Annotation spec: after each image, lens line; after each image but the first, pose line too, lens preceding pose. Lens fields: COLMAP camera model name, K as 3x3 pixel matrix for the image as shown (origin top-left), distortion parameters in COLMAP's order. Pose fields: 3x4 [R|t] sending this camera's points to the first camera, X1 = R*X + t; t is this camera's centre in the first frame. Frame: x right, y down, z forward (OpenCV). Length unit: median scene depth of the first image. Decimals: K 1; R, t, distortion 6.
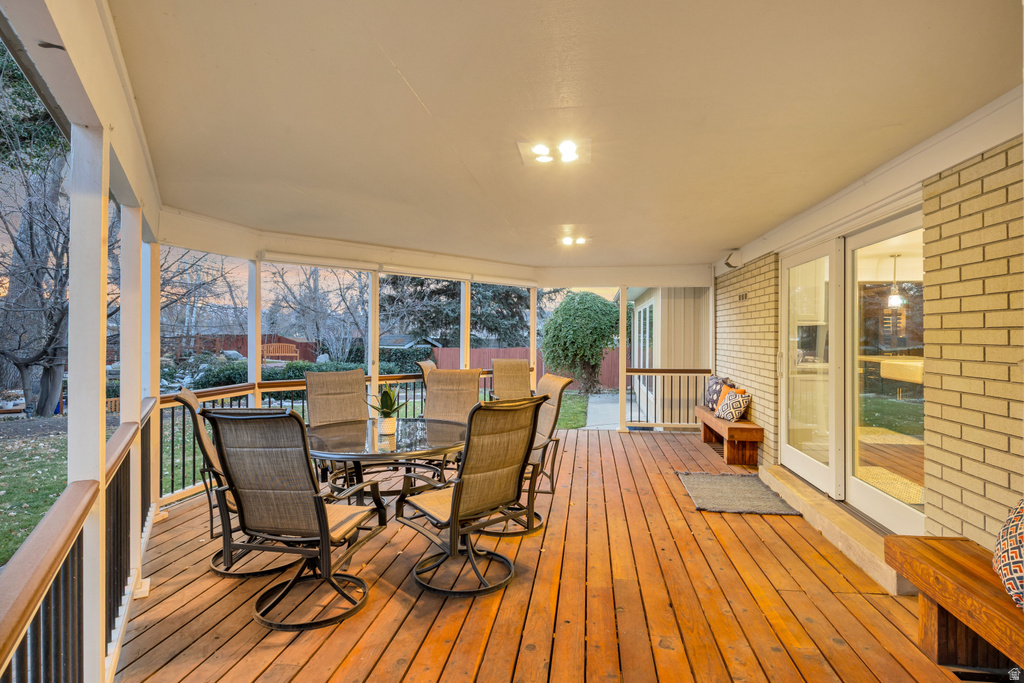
lens RADIAL K [[540.1, 0, 512.8], [0, 540.1, 338.9], [0, 0, 1]] dist [-0.006714, -0.002058]
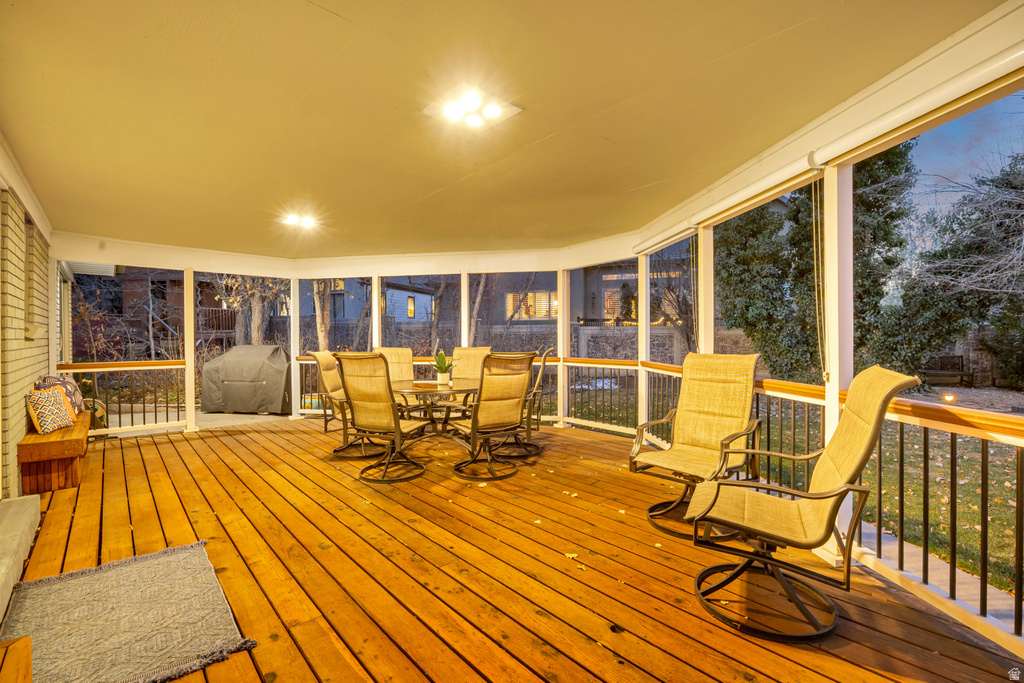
lens RADIAL K [[463.3, 0, 511.7], [0, 463.3, 339.6], [0, 0, 1]] dist [-0.011997, -0.000089]
pose [[-0.645178, 0.014752, -0.763890, 0.629738], [0.009254, 0.999891, 0.011494, 0.046114], [0.763976, 0.000346, -0.645245, 1.987978]]
